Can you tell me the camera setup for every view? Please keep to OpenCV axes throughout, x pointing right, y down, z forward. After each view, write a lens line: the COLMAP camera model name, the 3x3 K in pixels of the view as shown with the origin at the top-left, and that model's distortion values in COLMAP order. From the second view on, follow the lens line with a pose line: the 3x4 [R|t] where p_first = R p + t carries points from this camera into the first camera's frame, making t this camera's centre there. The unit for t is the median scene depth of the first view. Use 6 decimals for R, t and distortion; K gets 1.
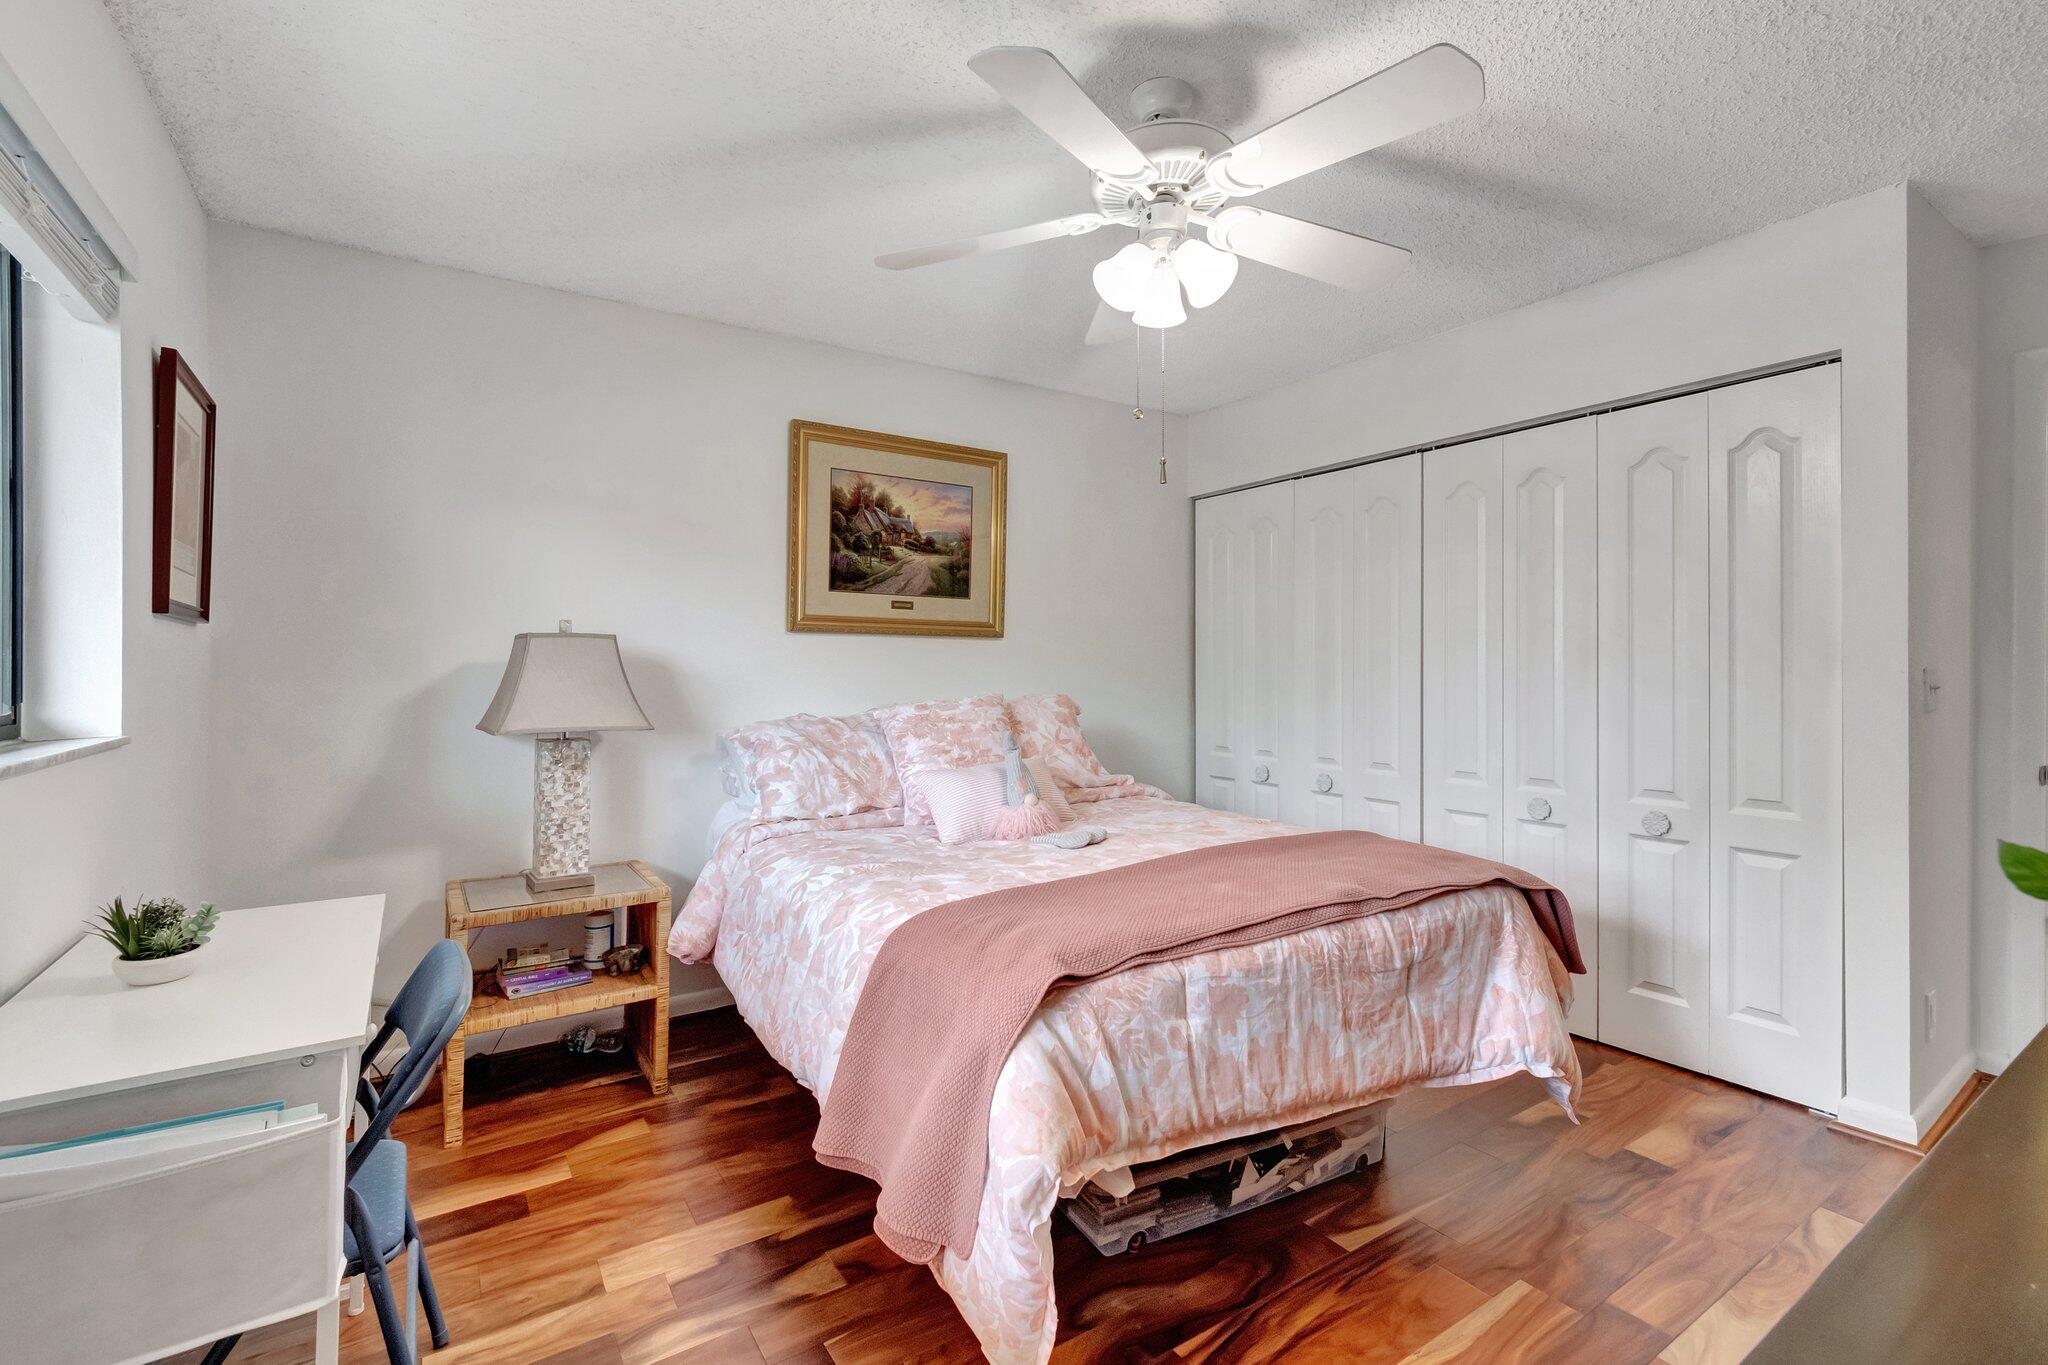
lens RADIAL K [[928.3, 0, 1024.0], [0, 928.3, 682.5], [0, 0, 1]] dist [0.000372, -0.000200]
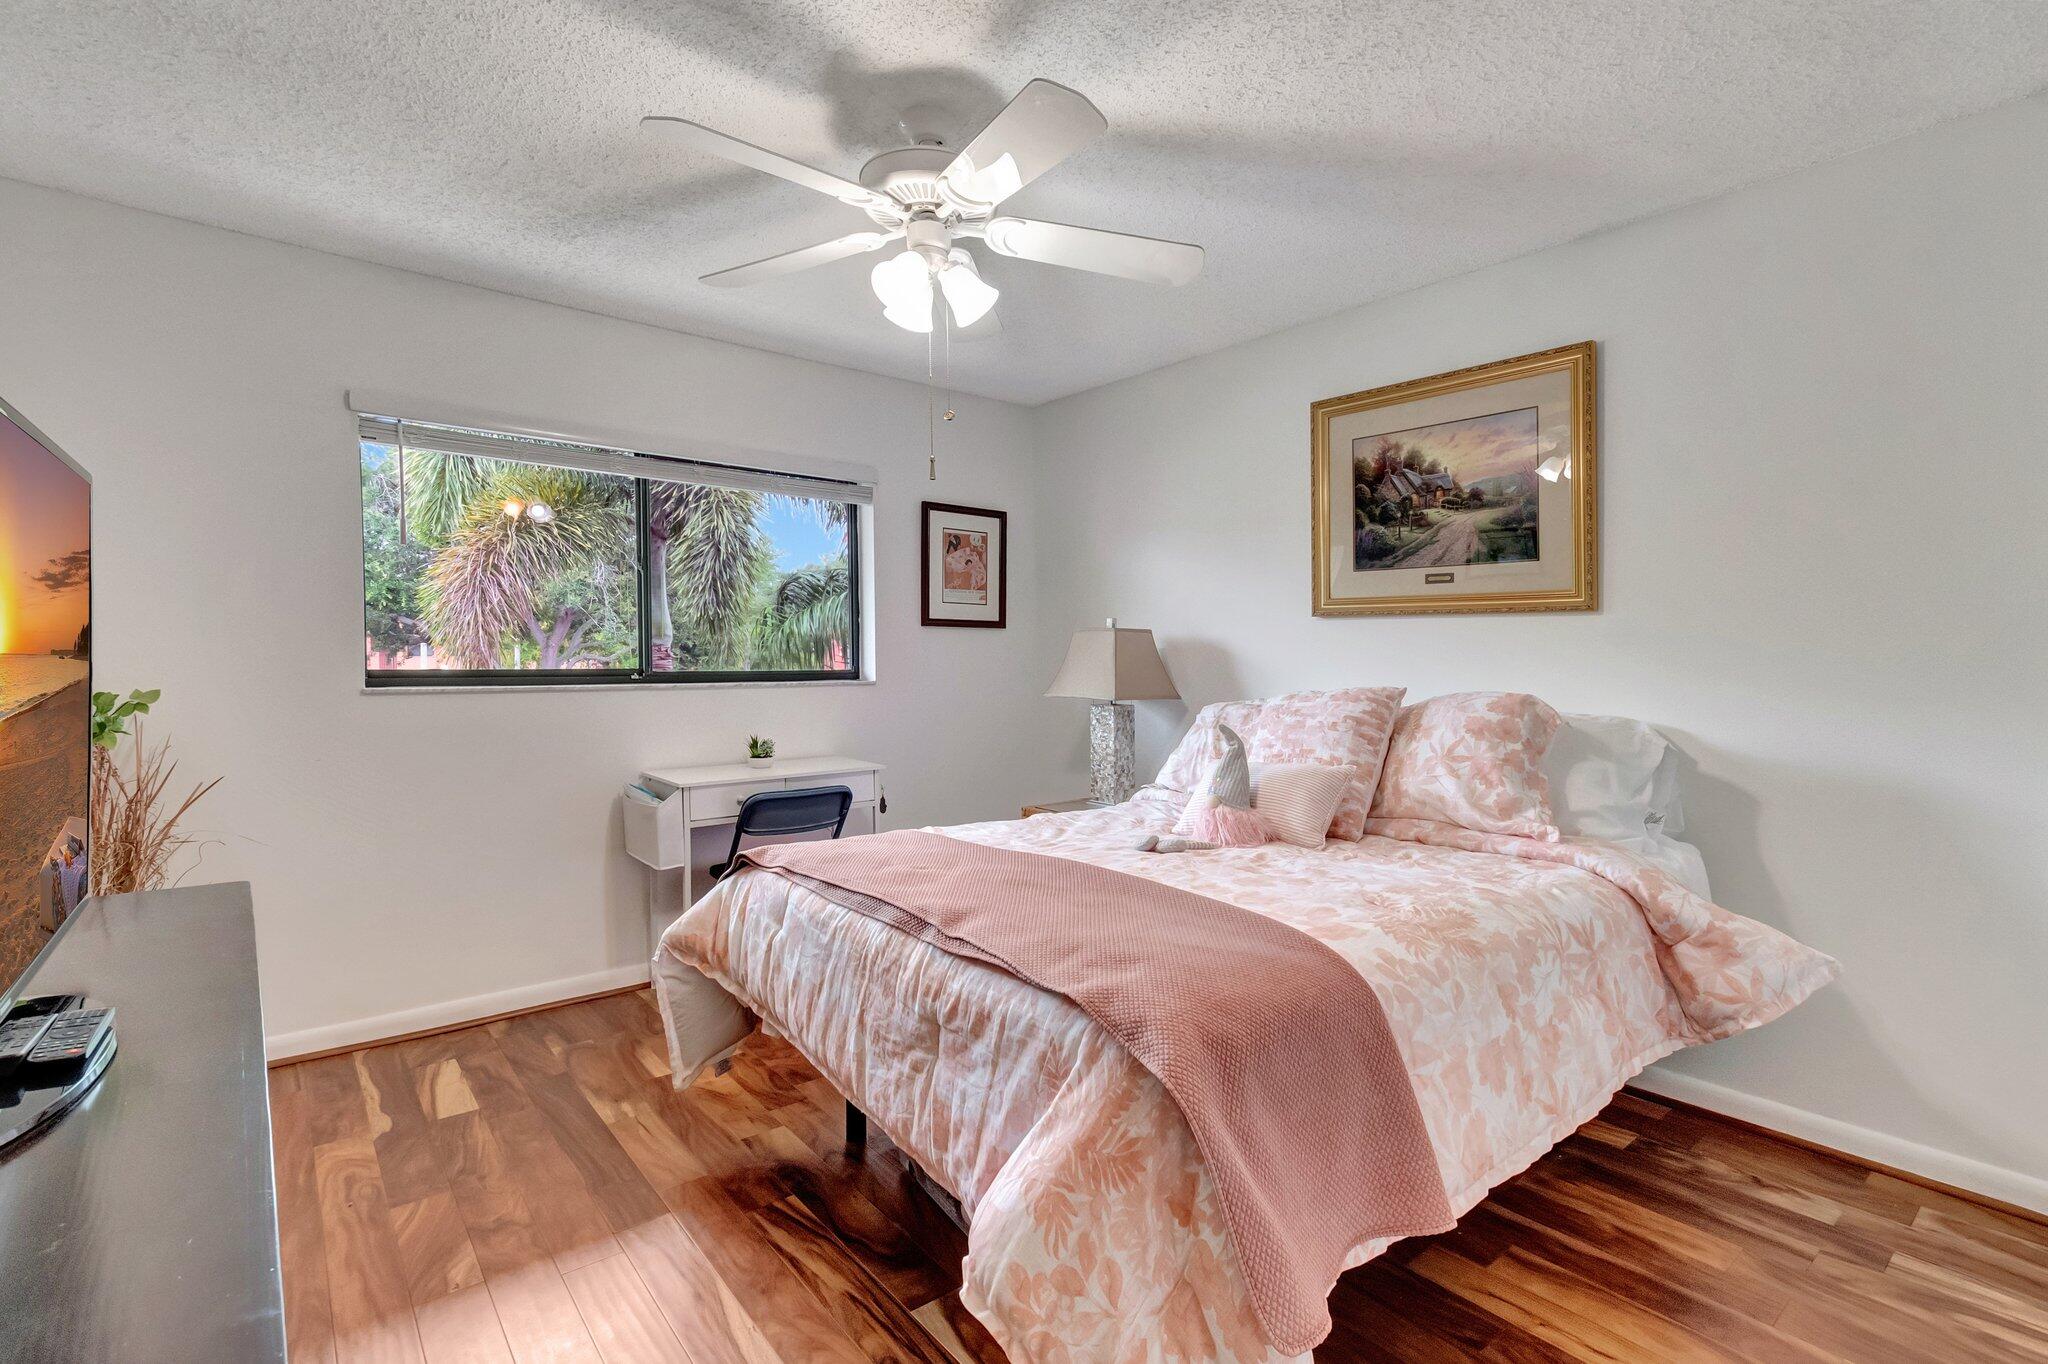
lens RADIAL K [[932.4, 0, 966.7], [0, 932.4, 655.2], [0, 0, 1]] dist [-0.000909, -0.000216]
pose [[0.069792, 0.004251, -0.997553, 0.695375], [-0.021915, 0.999756, 0.002727, -0.008725], [0.997321, 0.021671, 0.069868, 0.549593]]
